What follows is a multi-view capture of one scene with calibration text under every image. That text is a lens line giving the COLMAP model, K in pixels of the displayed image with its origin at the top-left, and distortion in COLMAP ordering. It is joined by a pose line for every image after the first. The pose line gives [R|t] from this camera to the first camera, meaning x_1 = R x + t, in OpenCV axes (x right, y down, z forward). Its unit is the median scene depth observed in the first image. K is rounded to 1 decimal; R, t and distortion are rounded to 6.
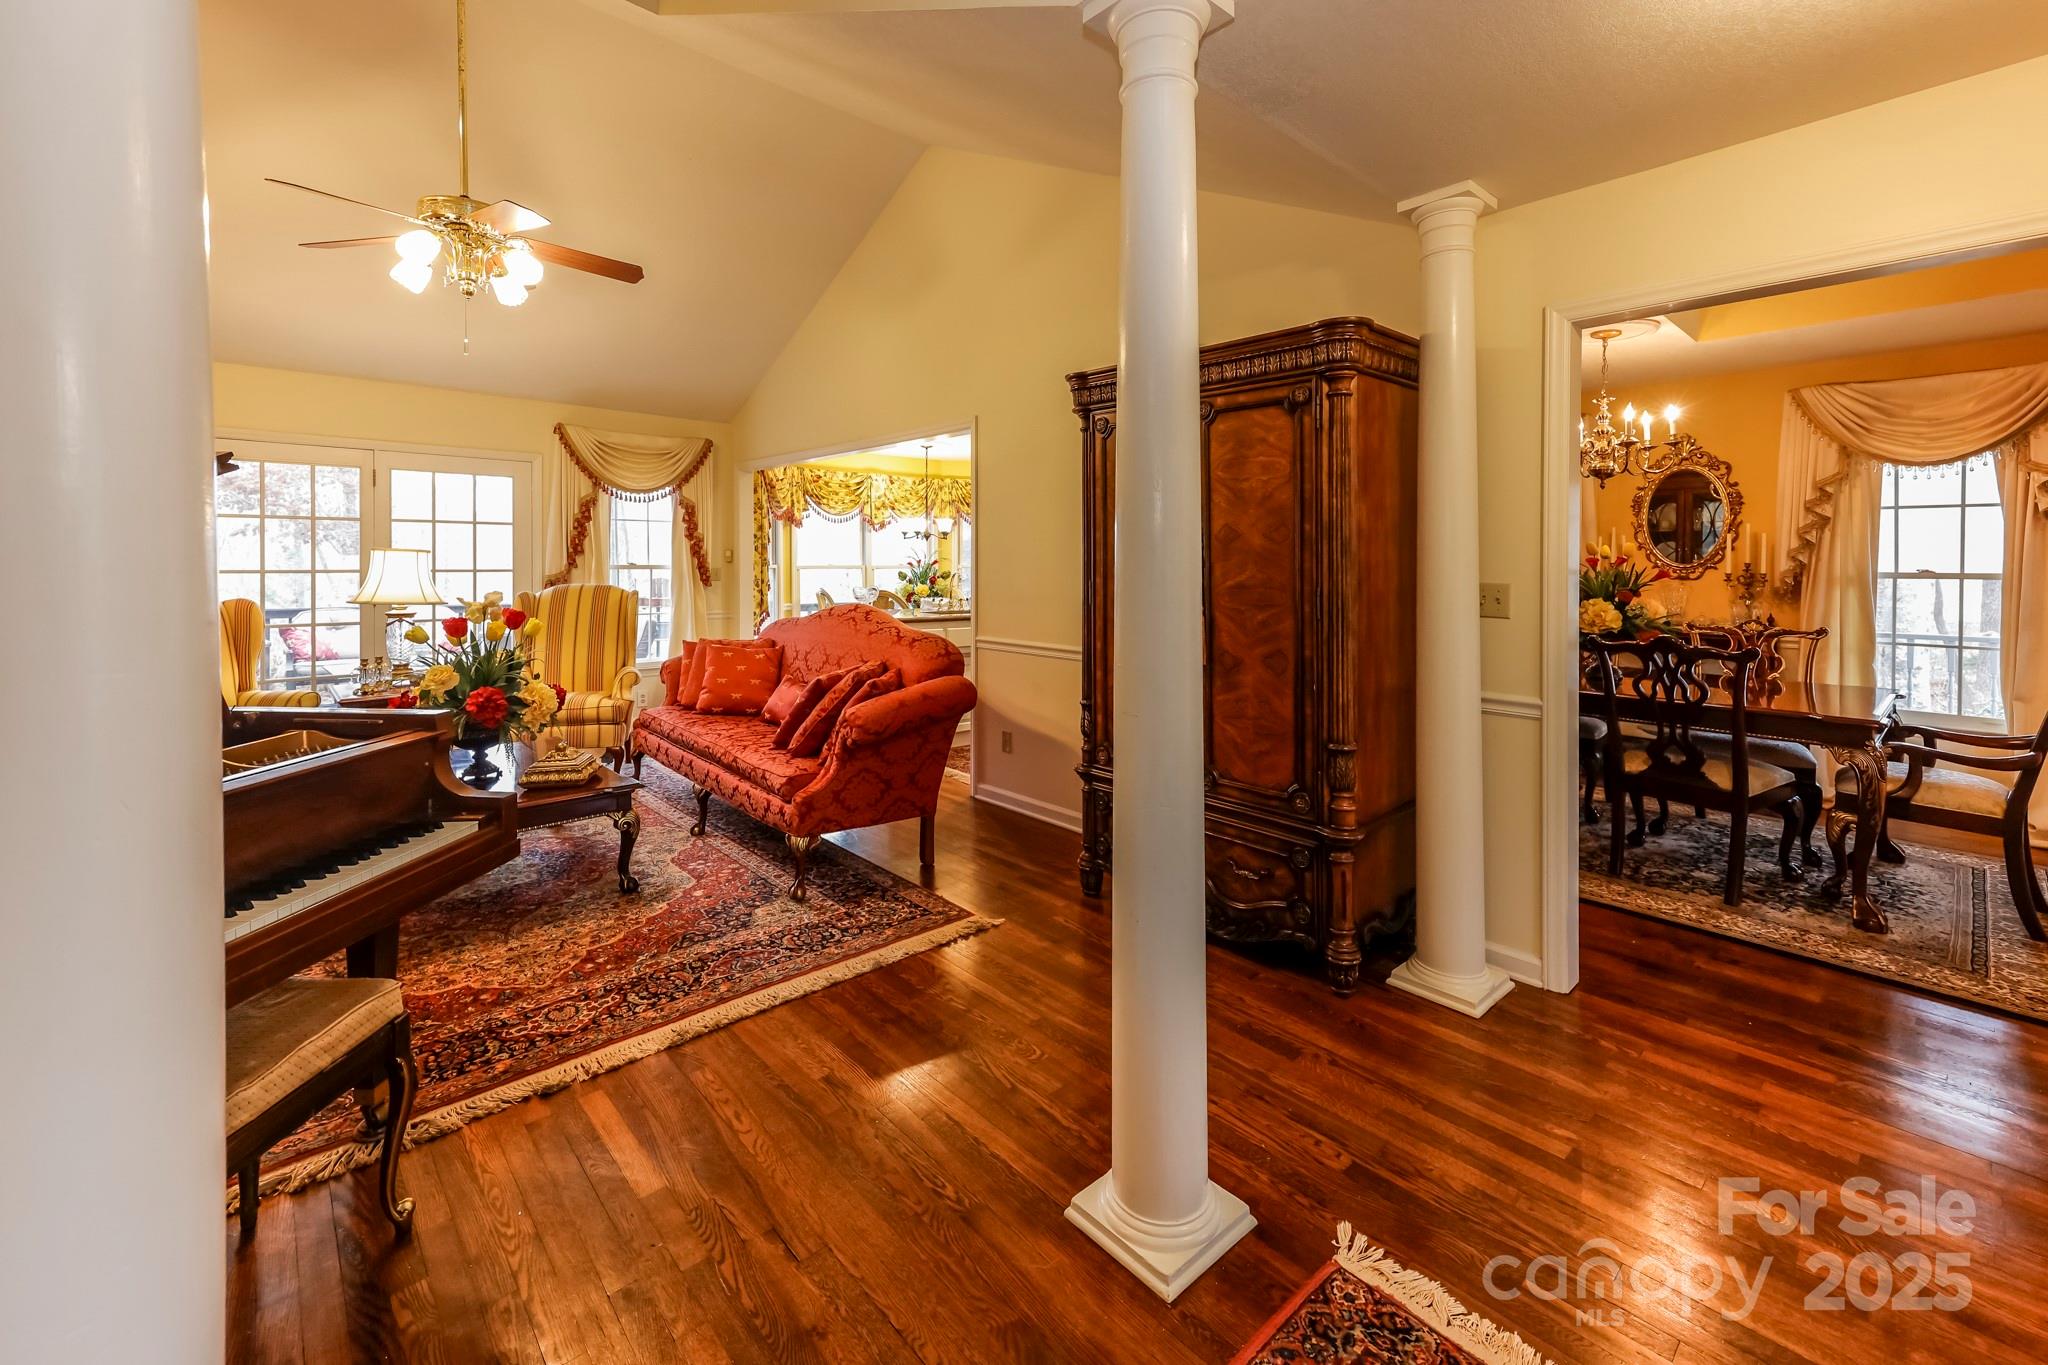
lens RADIAL K [[862.8, 0, 1072.4], [0, 862.8, 593.8], [0, 0, 1]] dist [0.013963, 0.000598]
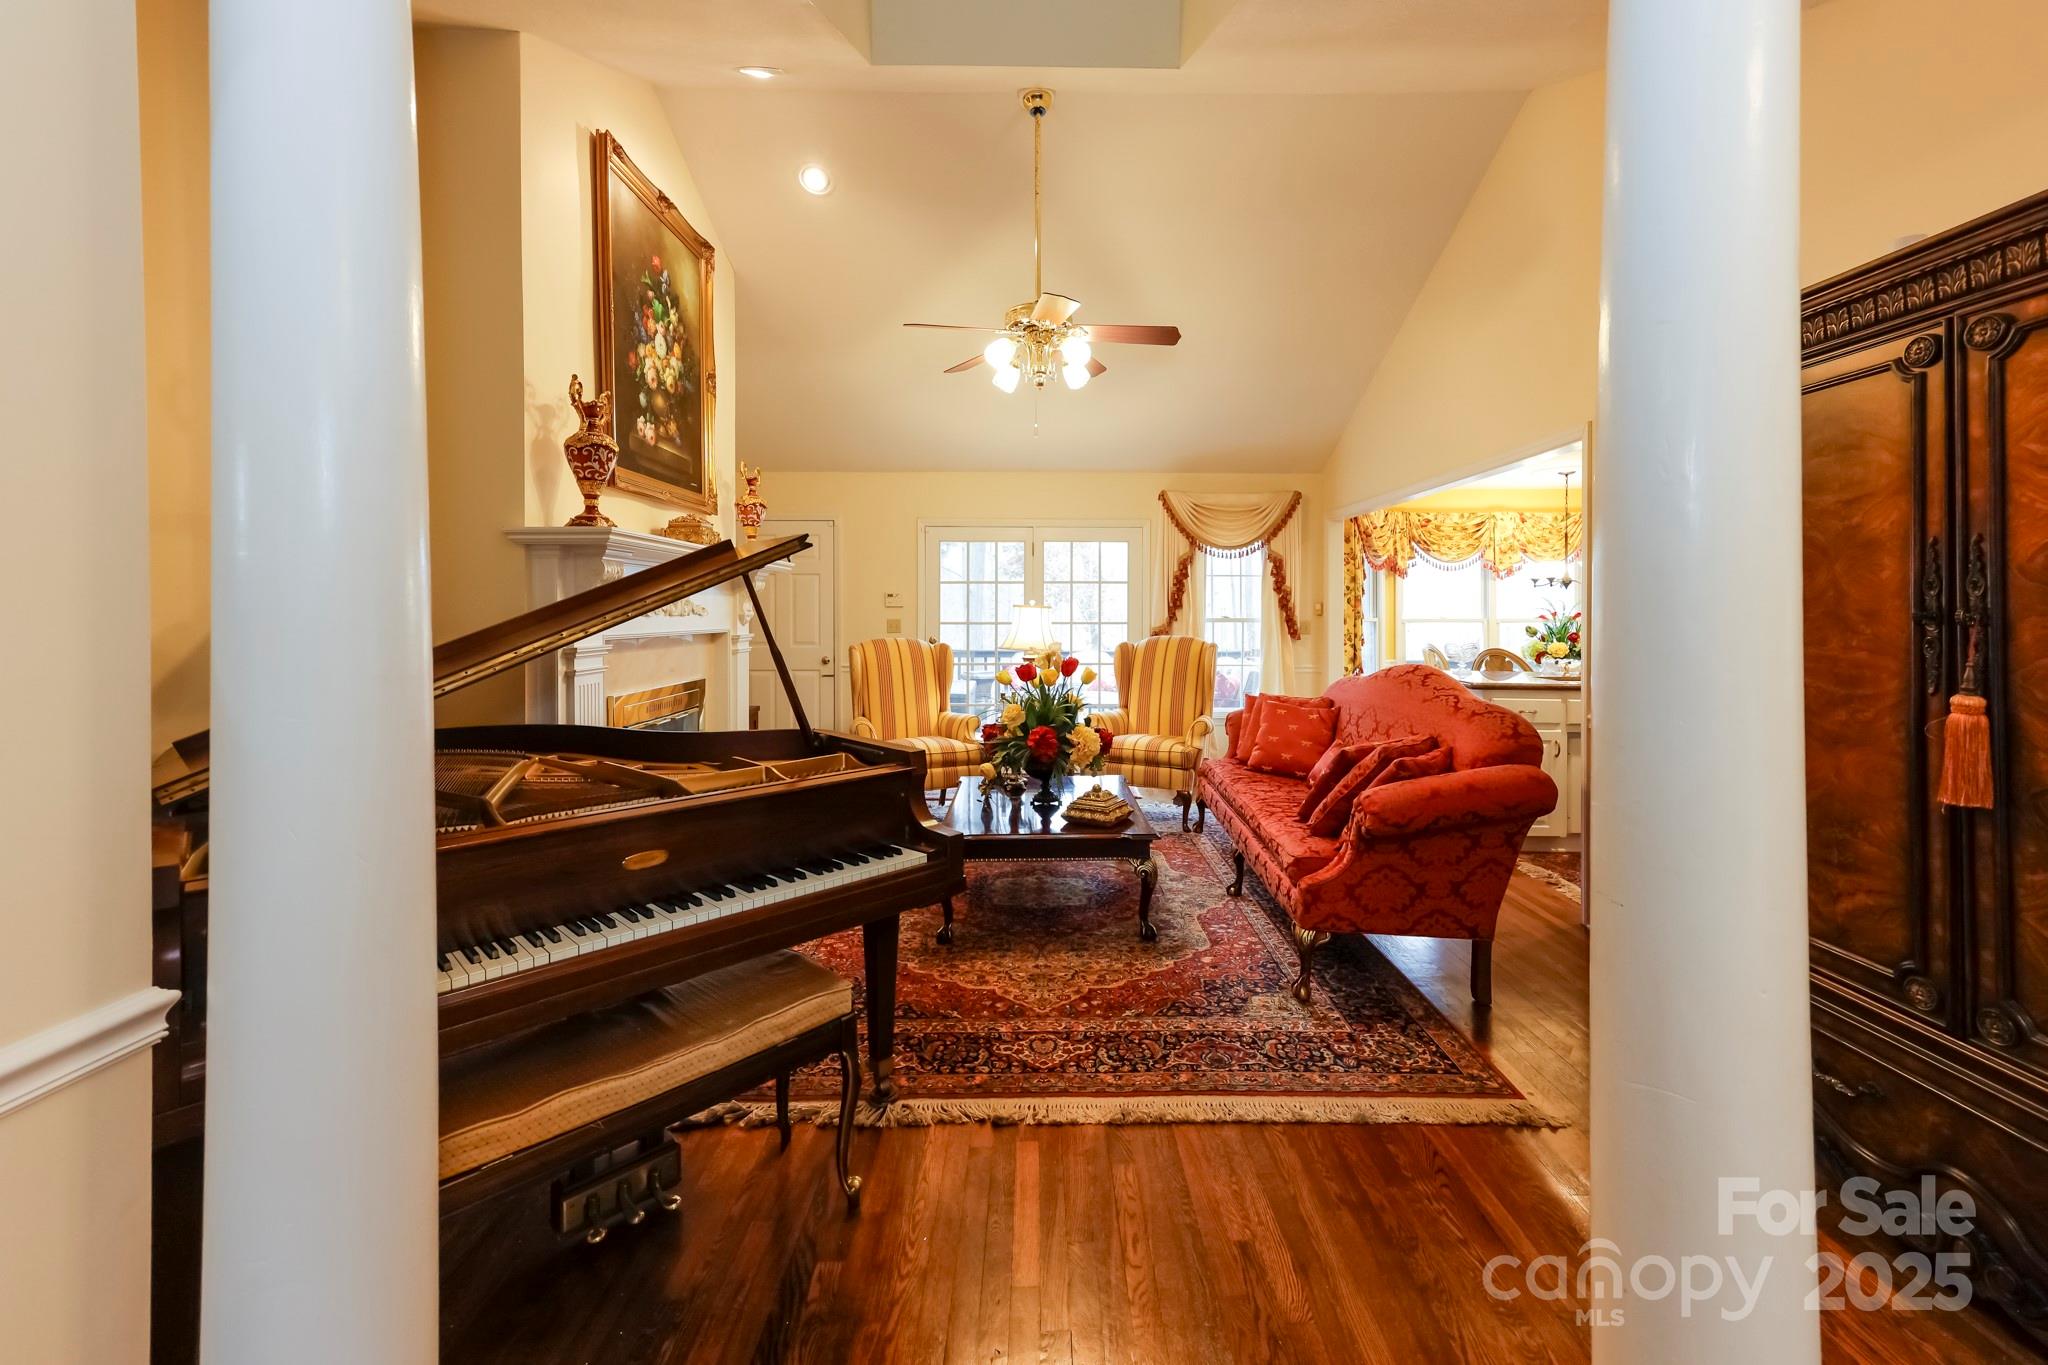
lens RADIAL K [[862.8, 0, 1031.4], [0, 862.8, 626.6], [0, 0, 1]] dist [0.013963, 0.000598]
pose [[0.717400, 0.006381, -0.696633, 0.095657], [-0.022919, 0.999633, -0.014446, -0.005616], [0.696285, 0.026330, 0.717283, 0.171303]]
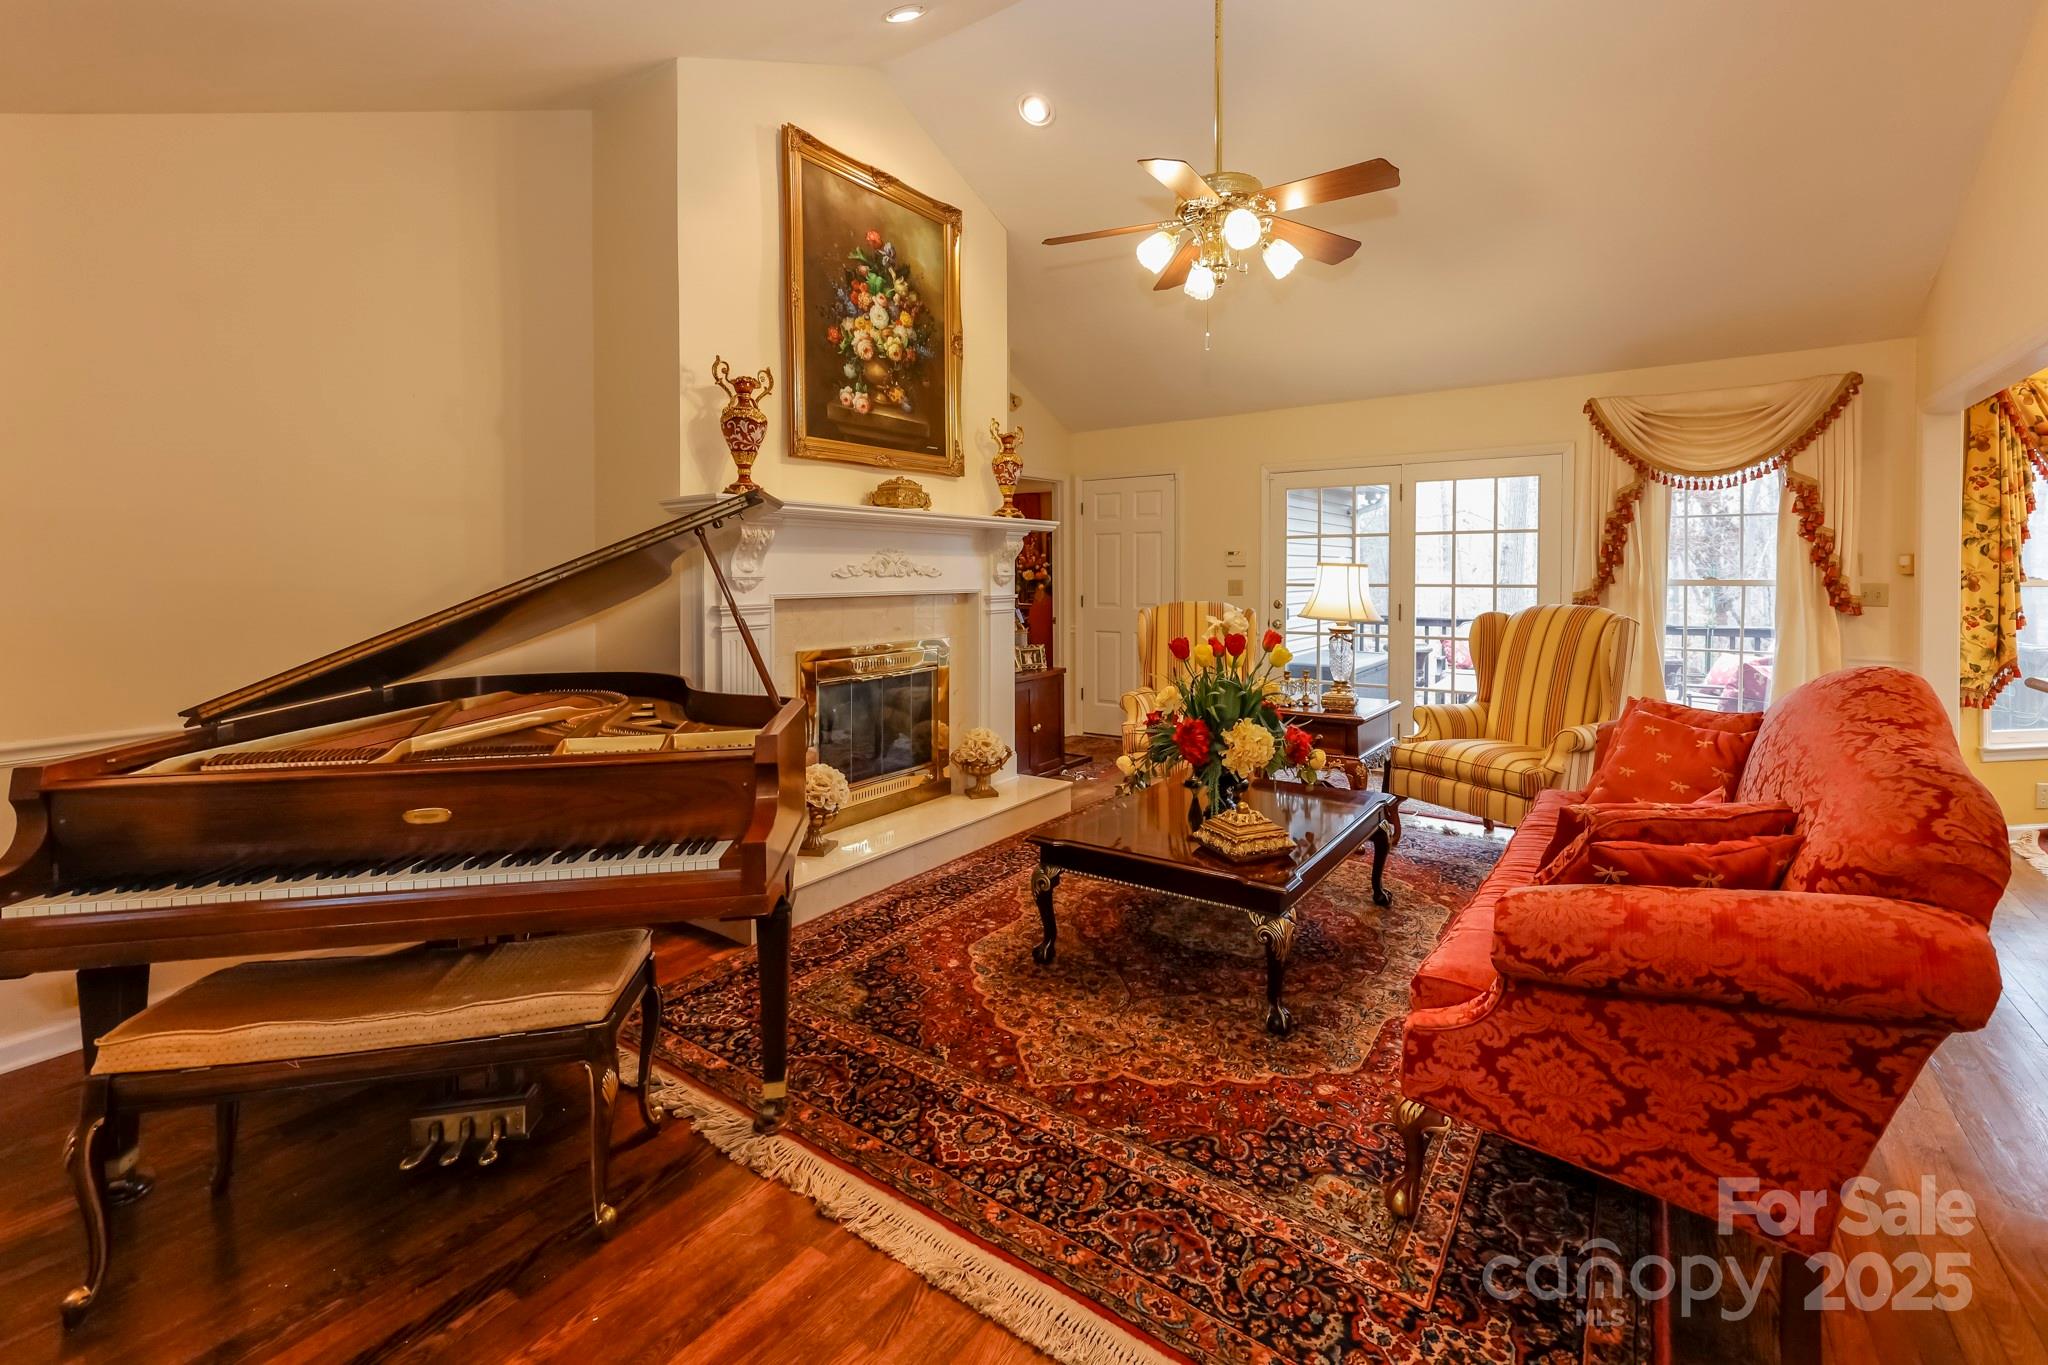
lens RADIAL K [[862.8, 0, 1070.6], [0, 862.8, 590.9], [0, 0, 1]] dist [0.013963, 0.000598]
pose [[0.179643, 0.013977, -0.983633, 0.164817], [-0.033583, 0.999403, 0.008068, -0.023766], [0.983159, 0.031584, 0.180005, 0.693595]]
